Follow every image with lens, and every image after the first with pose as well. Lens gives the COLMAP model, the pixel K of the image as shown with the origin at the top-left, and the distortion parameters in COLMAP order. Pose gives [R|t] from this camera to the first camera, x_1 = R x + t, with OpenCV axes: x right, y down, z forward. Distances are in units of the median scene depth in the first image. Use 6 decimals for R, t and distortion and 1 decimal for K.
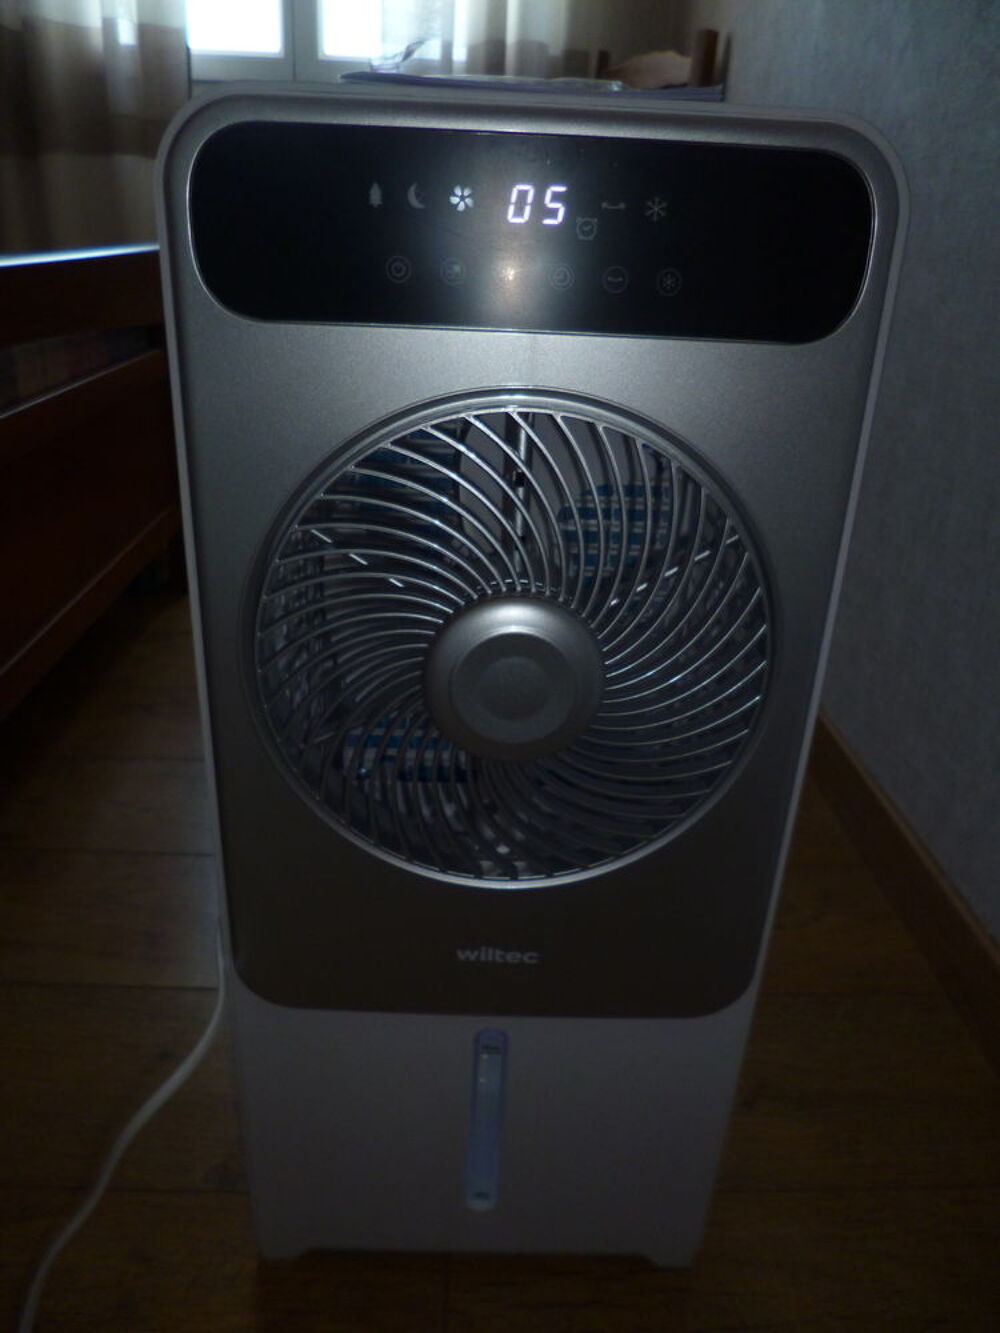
lens RADIAL K [[940.9, 0, 496.2], [0, 940.9, 615.0], [0, 0, 1]] dist [0.086245, -0.000576]
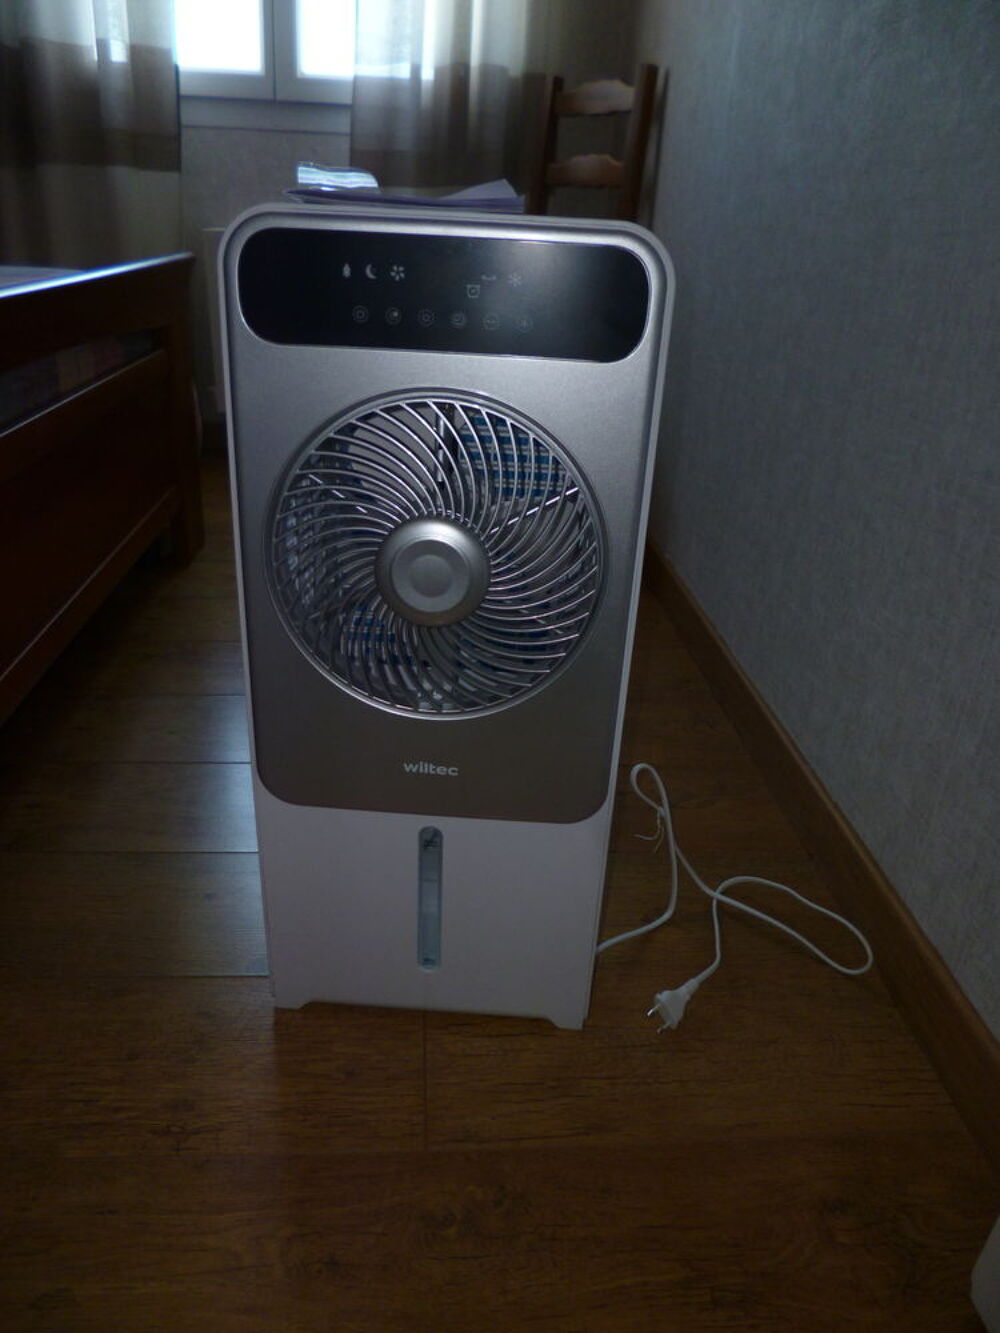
lens RADIAL K [[939.6, 0, 493.6], [0, 939.6, 703.0], [0, 0, 1]] dist [-0.034133, 0.003569]
pose [[0.999740, 0.001568, 0.022757, 0.050193], [-0.003722, 0.995477, 0.094929, 0.081954], [-0.022505, -0.094989, 0.995224, -0.364090]]
